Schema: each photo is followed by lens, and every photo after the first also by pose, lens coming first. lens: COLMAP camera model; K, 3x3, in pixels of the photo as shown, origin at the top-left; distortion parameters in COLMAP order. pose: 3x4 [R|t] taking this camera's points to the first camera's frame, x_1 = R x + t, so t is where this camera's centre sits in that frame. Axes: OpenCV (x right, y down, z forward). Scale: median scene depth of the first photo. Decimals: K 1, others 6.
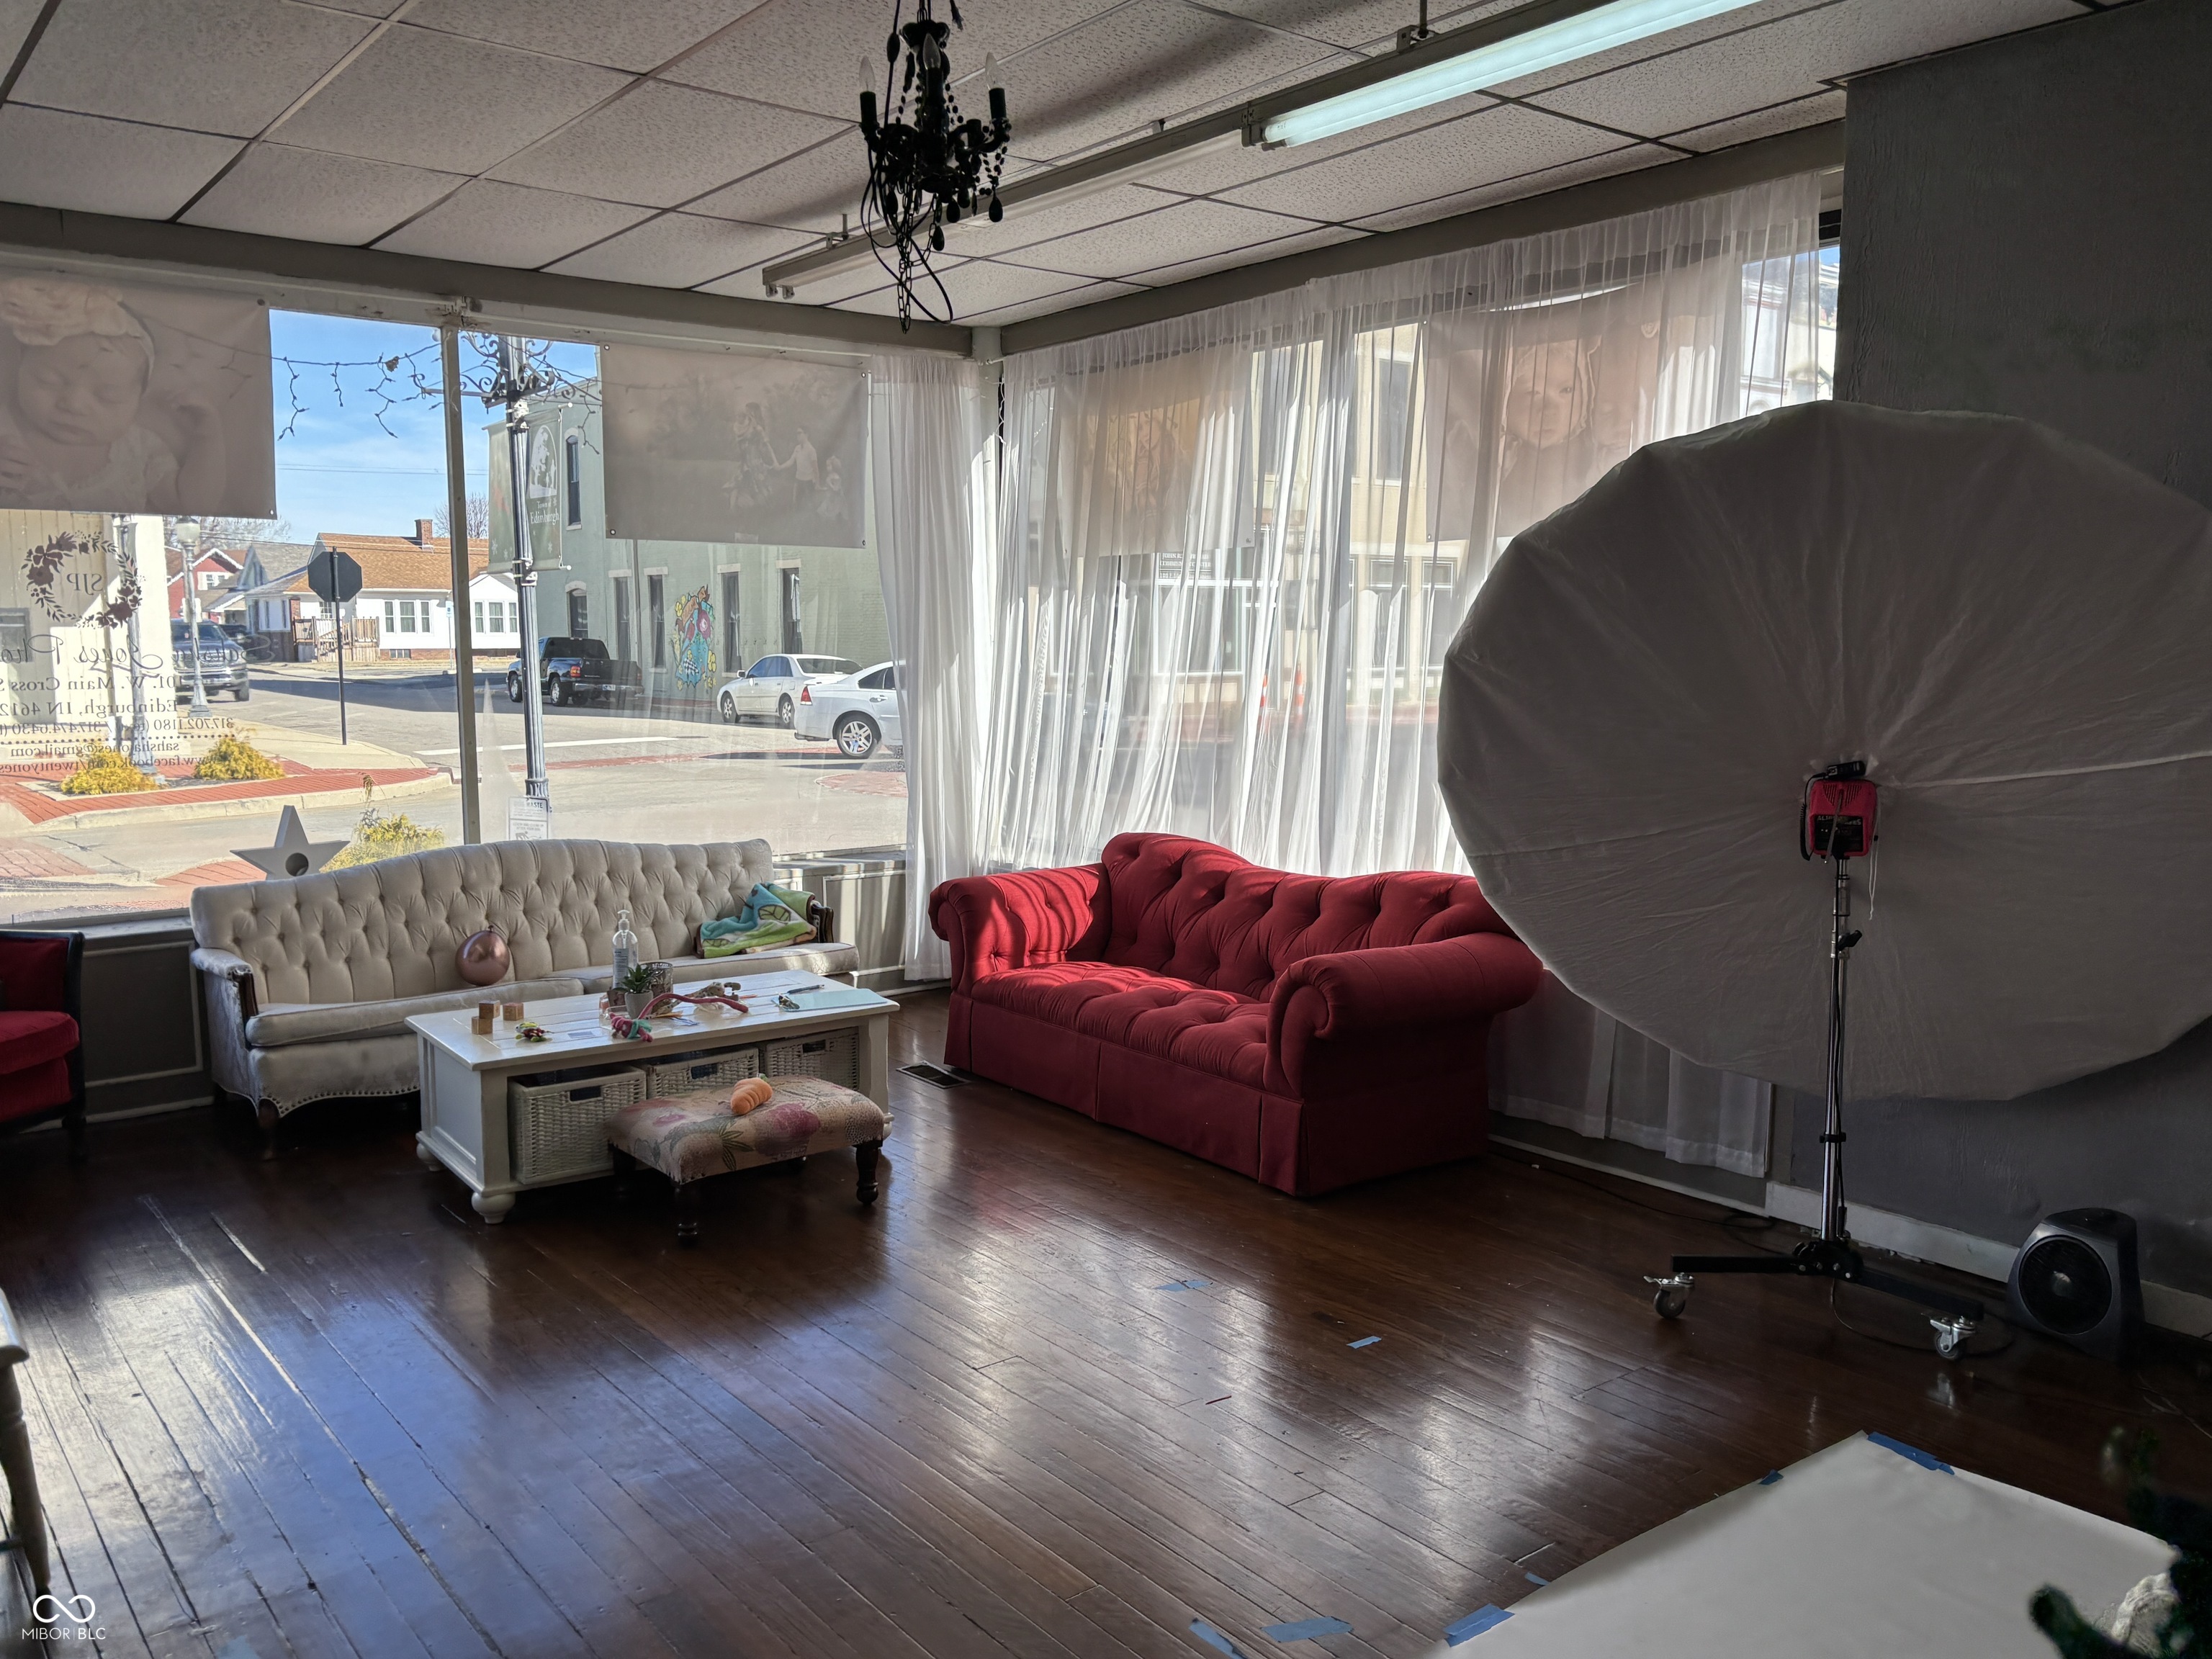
lens RADIAL K [[1767.3, 0, 1106.2], [0, 1767.3, 829.3], [0, 0, 1]] dist [-0.002548, -0.017572]
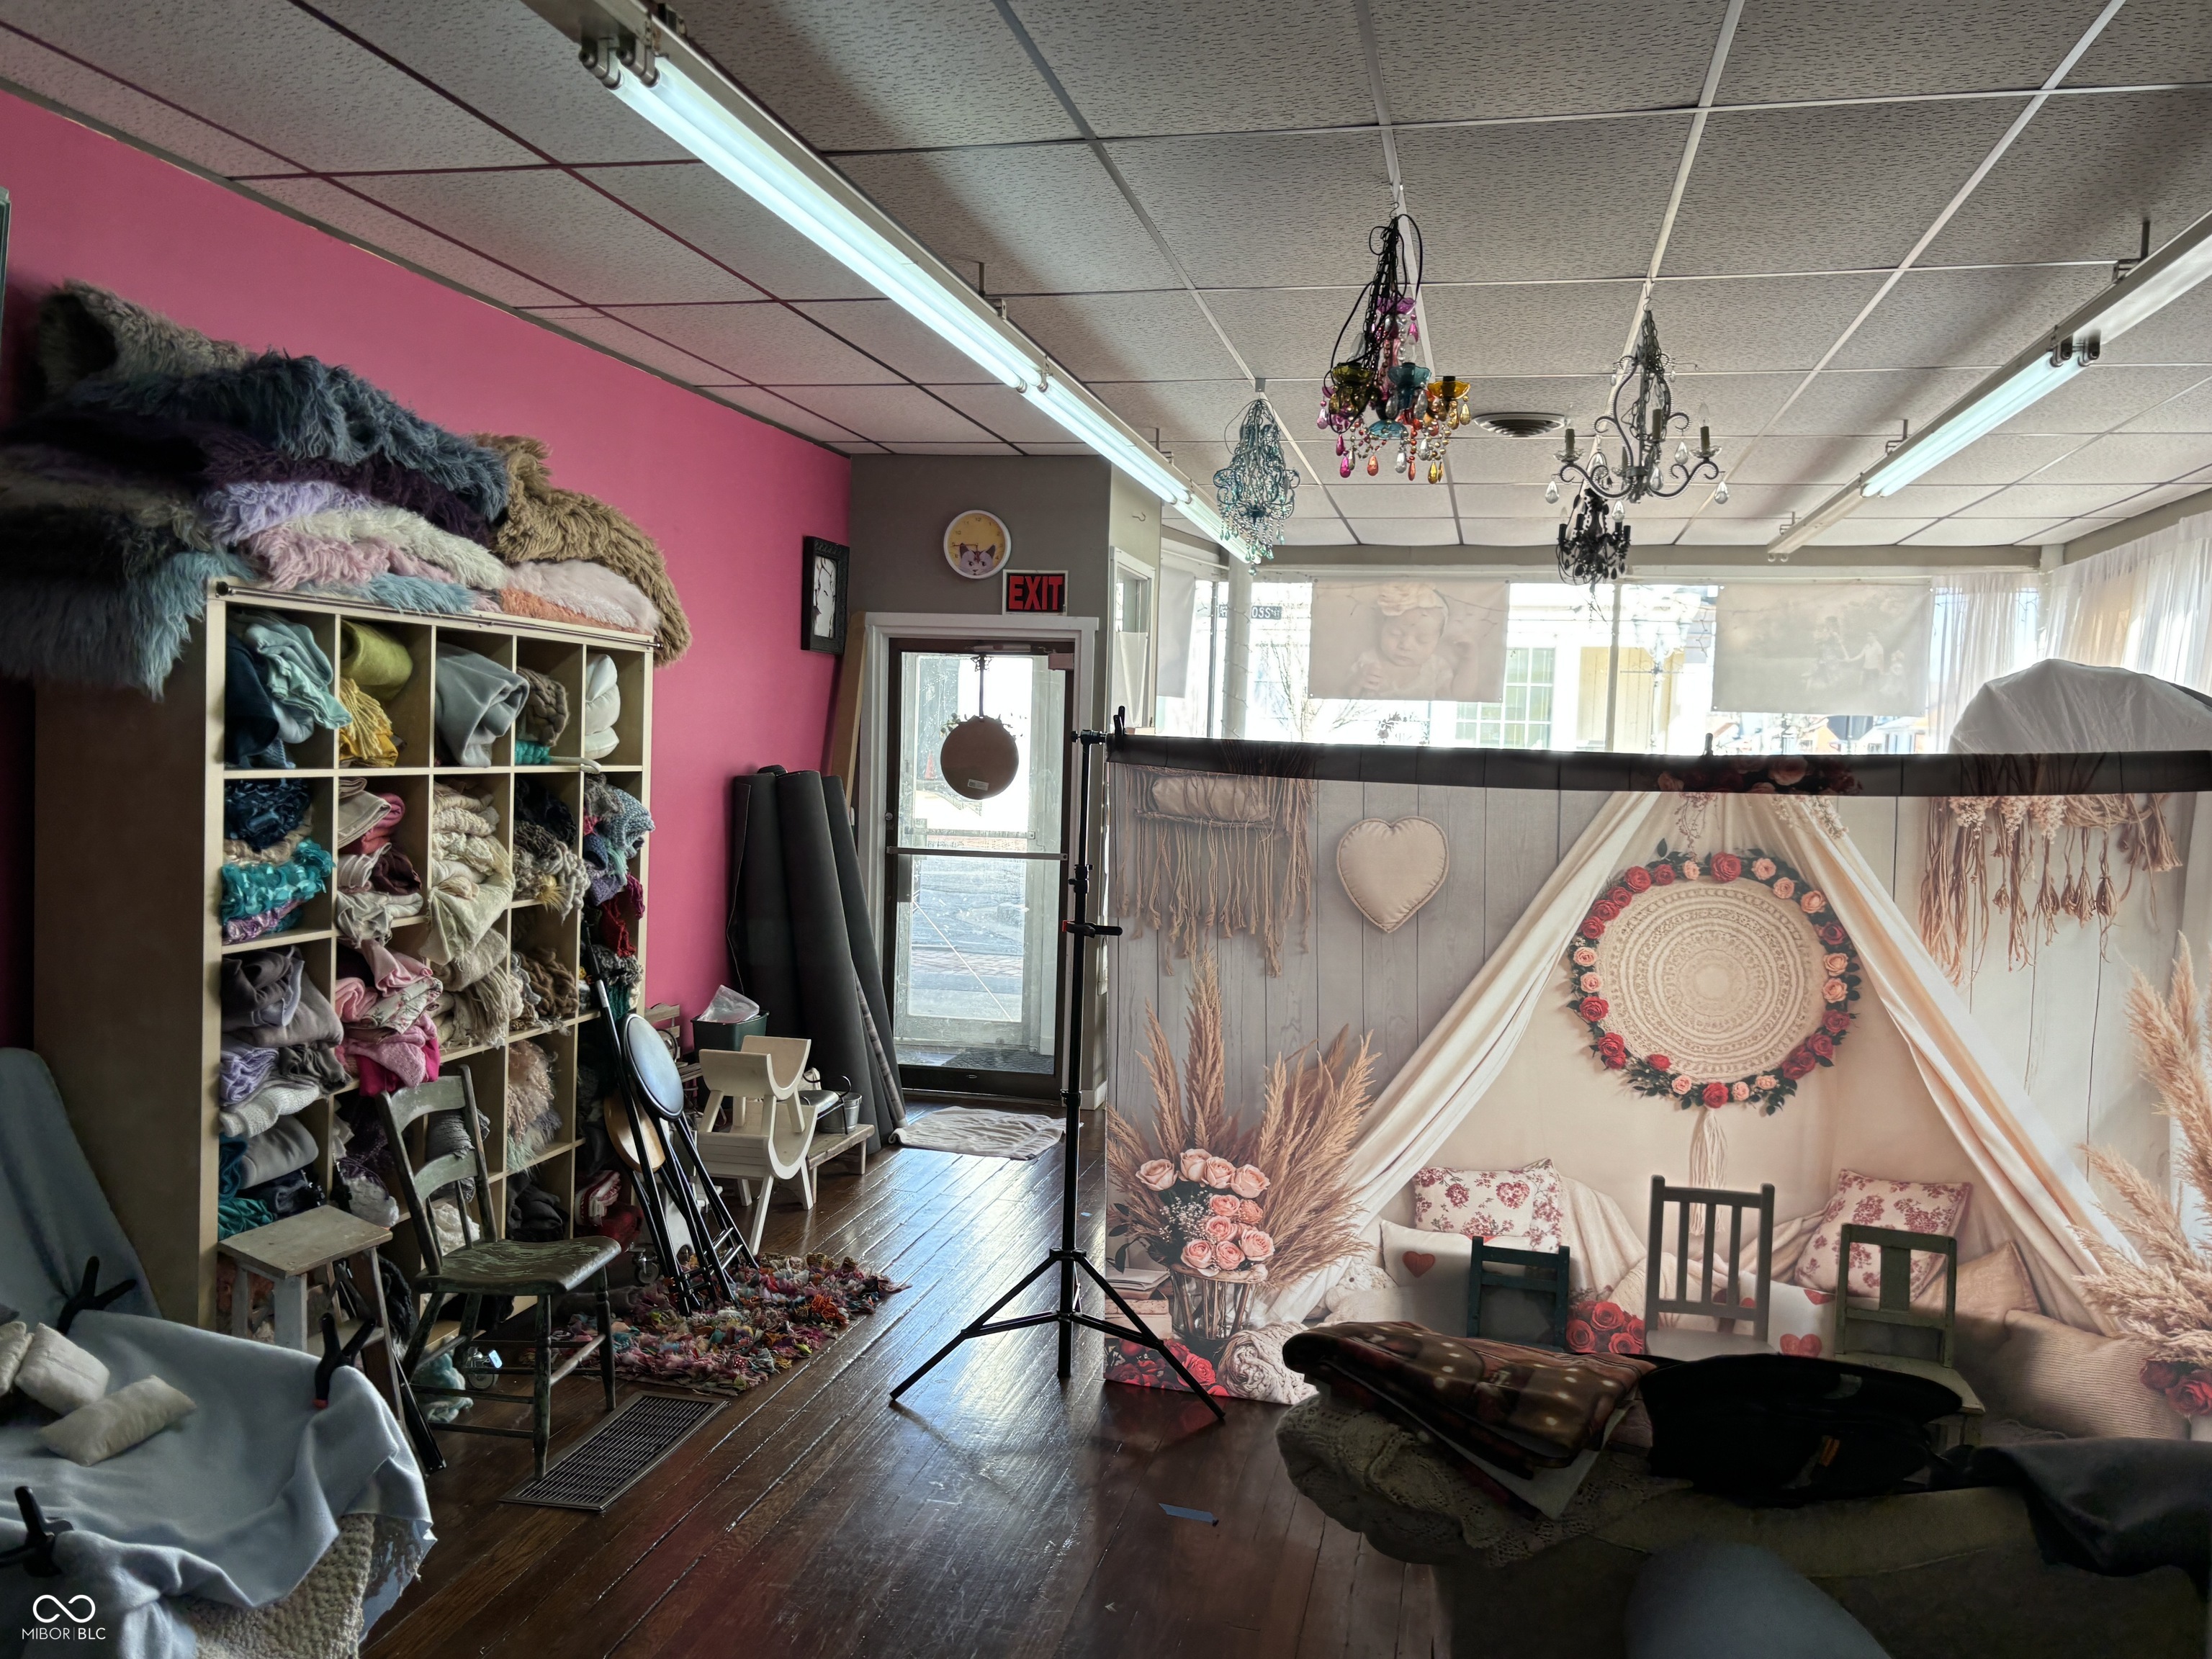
lens RADIAL K [[1767.3, 0, 1103.5], [0, 1767.3, 818.3], [0, 0, 1]] dist [-0.002548, -0.017572]
pose [[0.629431, 0.051474, -0.775350, 0.578878], [-0.110308, 0.993618, -0.023584, 0.022056], [0.769187, 0.100372, 0.631091, -0.365583]]
